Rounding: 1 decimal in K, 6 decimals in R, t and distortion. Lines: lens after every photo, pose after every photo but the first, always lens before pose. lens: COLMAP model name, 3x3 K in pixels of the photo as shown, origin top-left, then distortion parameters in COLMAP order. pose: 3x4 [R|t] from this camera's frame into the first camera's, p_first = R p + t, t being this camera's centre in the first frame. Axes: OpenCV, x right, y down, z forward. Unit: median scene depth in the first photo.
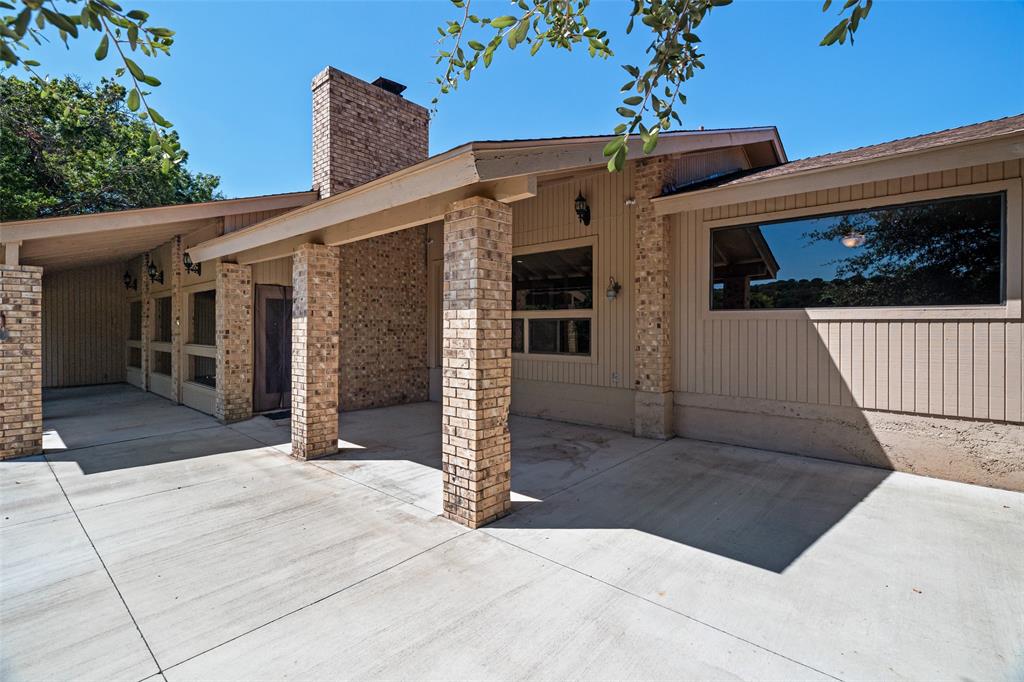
lens RADIAL K [[470.5, 0, 513.2], [0, 470.5, 334.6], [0, 0, 1]] dist [-0.001740, -0.000268]
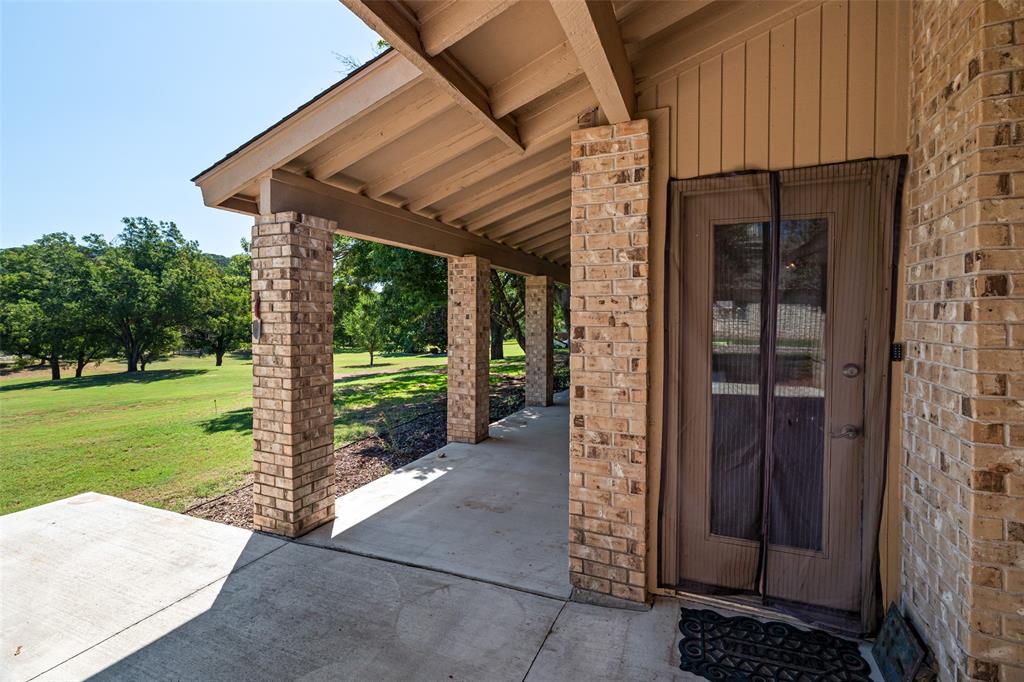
lens RADIAL K [[470.5, 0, 513.2], [0, 470.5, 334.6], [0, 0, 1]] dist [-0.001740, -0.000268]
pose [[0.312599, 0.019473, -0.949686, -0.293017], [-0.026191, 0.999586, 0.011875, -0.007112], [0.949524, 0.021161, 0.312979, 0.831774]]
